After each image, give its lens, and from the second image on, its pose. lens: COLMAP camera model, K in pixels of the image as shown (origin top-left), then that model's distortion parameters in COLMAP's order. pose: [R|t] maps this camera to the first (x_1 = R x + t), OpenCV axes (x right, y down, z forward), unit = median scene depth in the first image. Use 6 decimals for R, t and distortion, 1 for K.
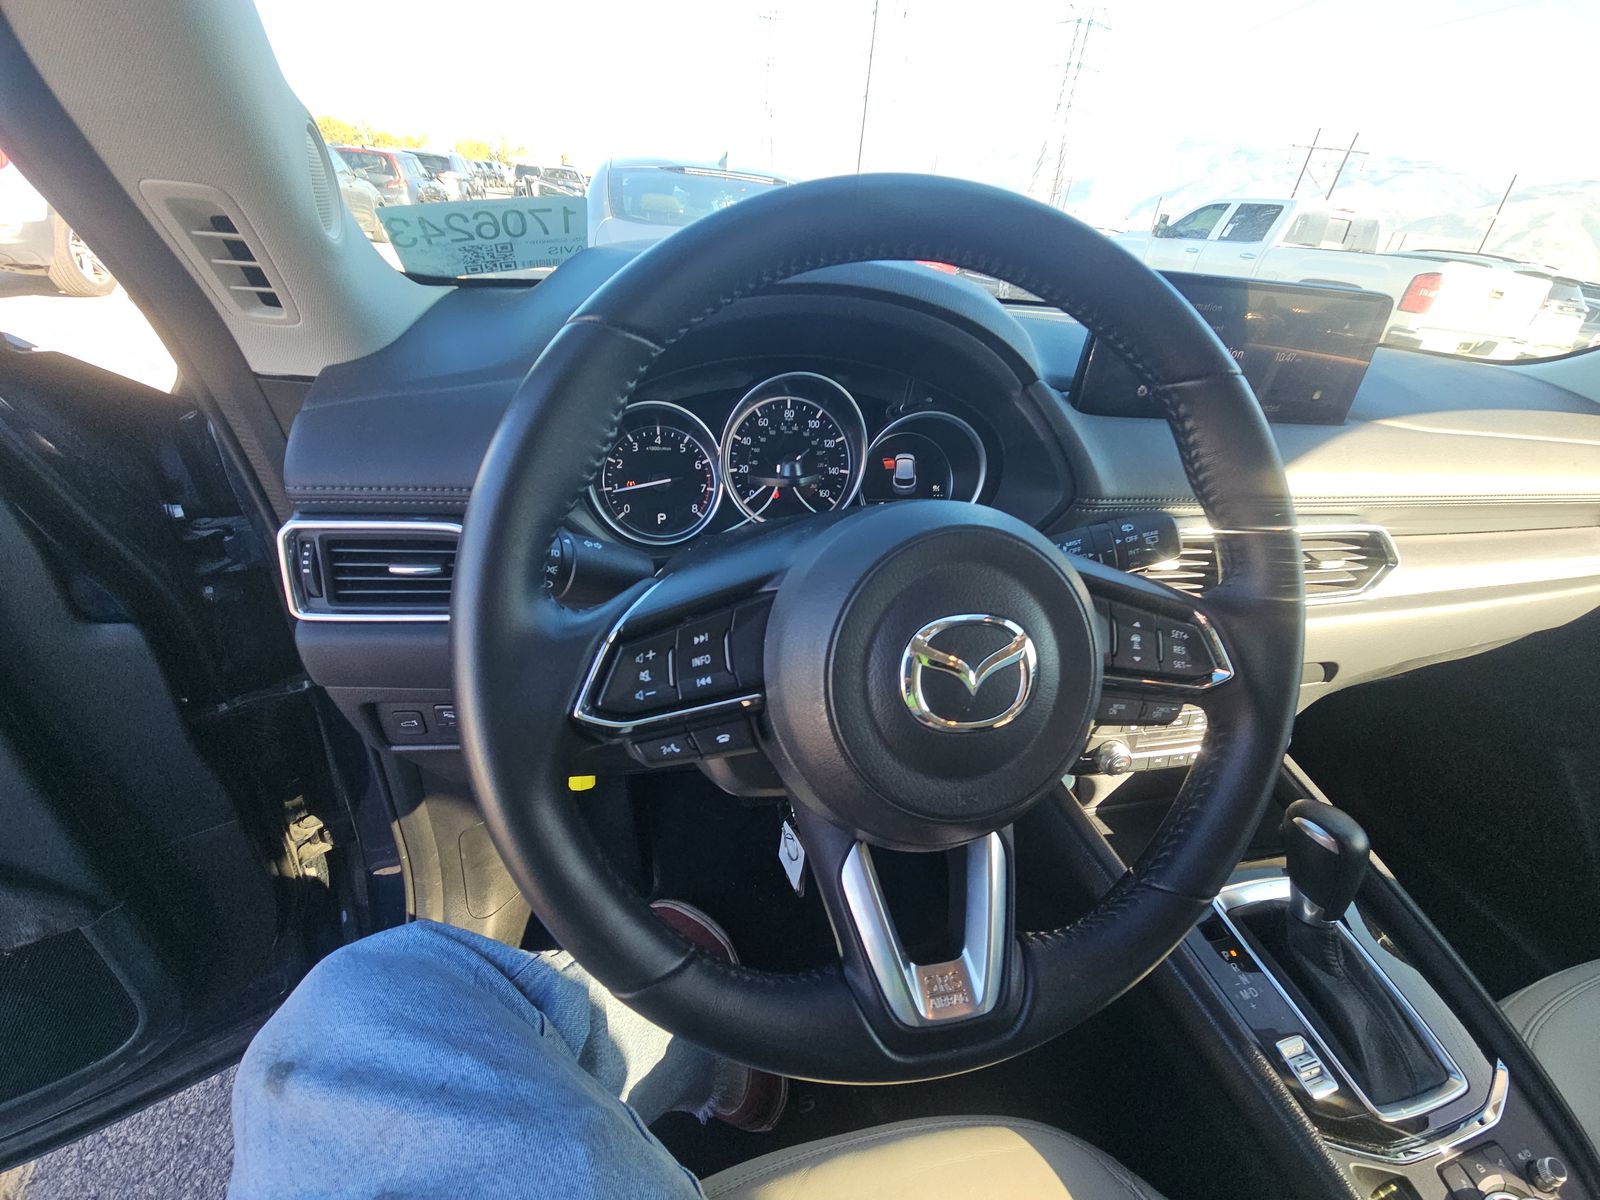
lens RADIAL K [[644.8, 0, 813.6], [0, 644.8, 603.2], [0, 0, 1]] dist [-0.001373, -0.000248]
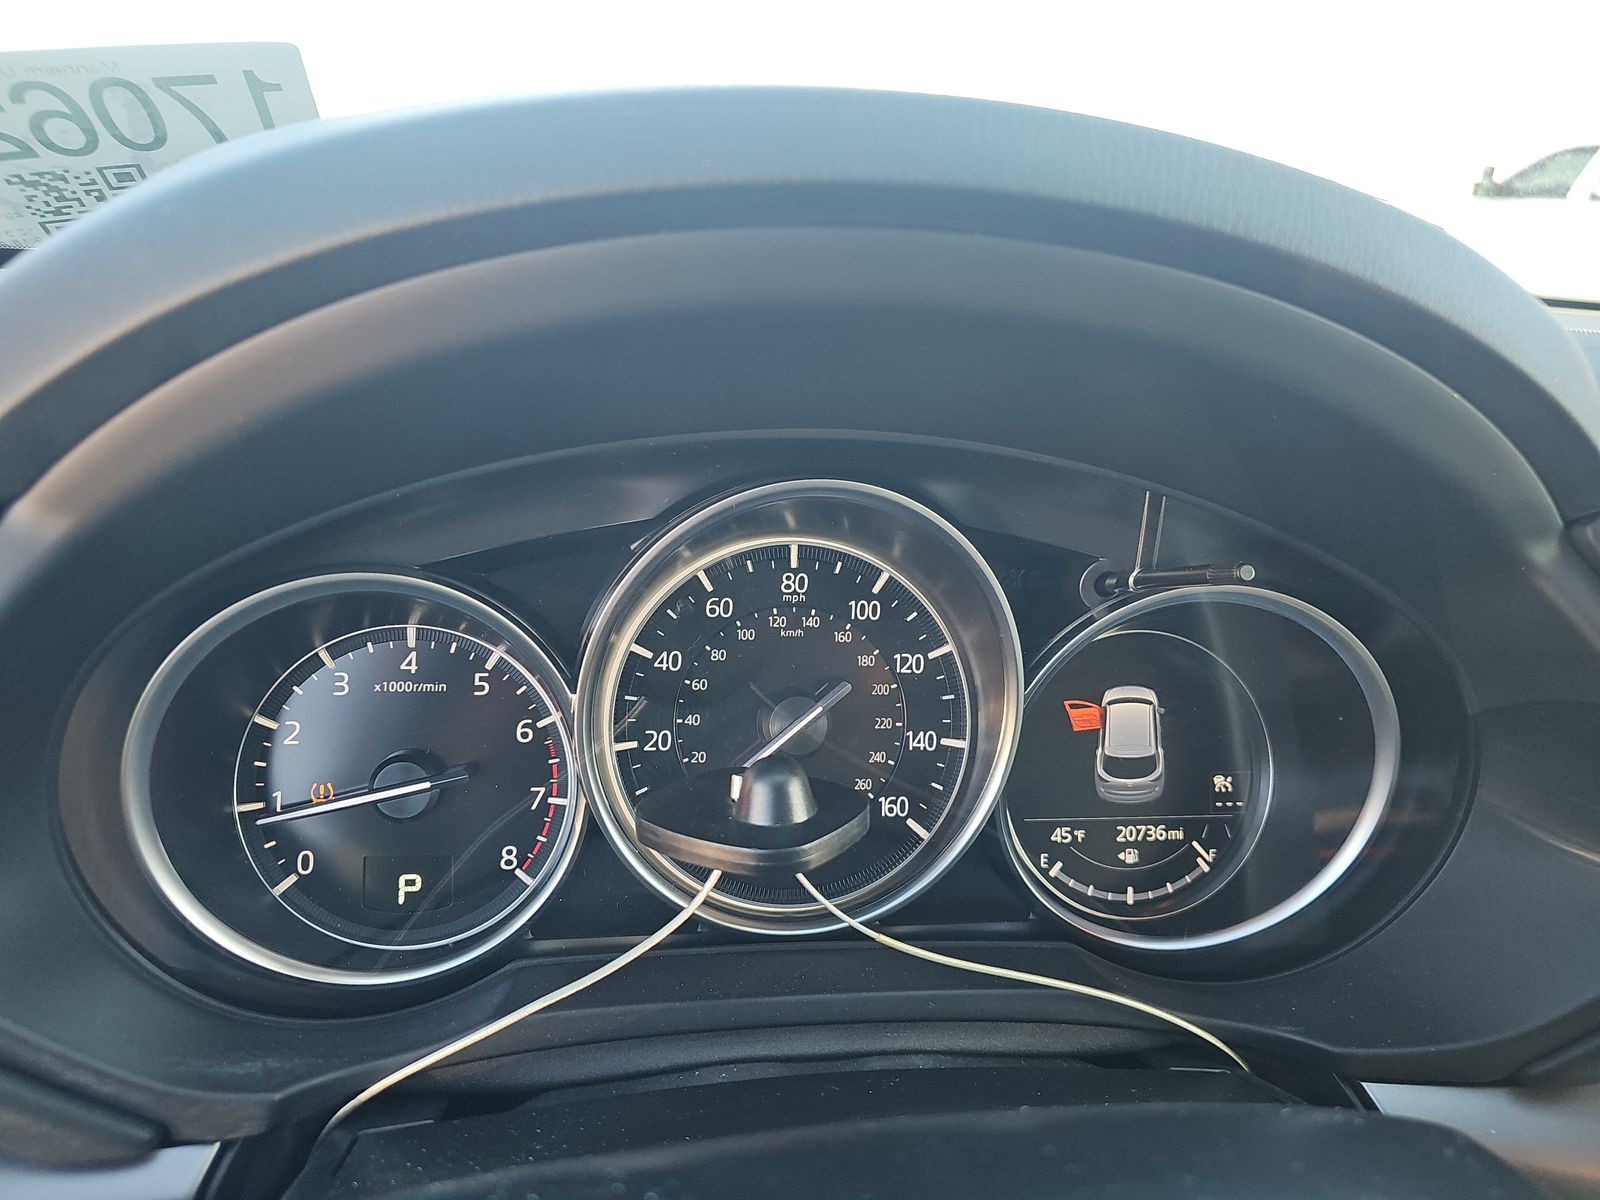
lens RADIAL K [[1066.0, 0, 795.4], [0, 1066.0, 601.9], [0, 0, 1]] dist [0.010421, -0.002242]
pose [[0.995137, 0.008289, -0.098151, 0.019486], [-0.025205, 0.984706, -0.172392, -0.184403], [0.095221, 0.174028, 0.980126, 0.435885]]
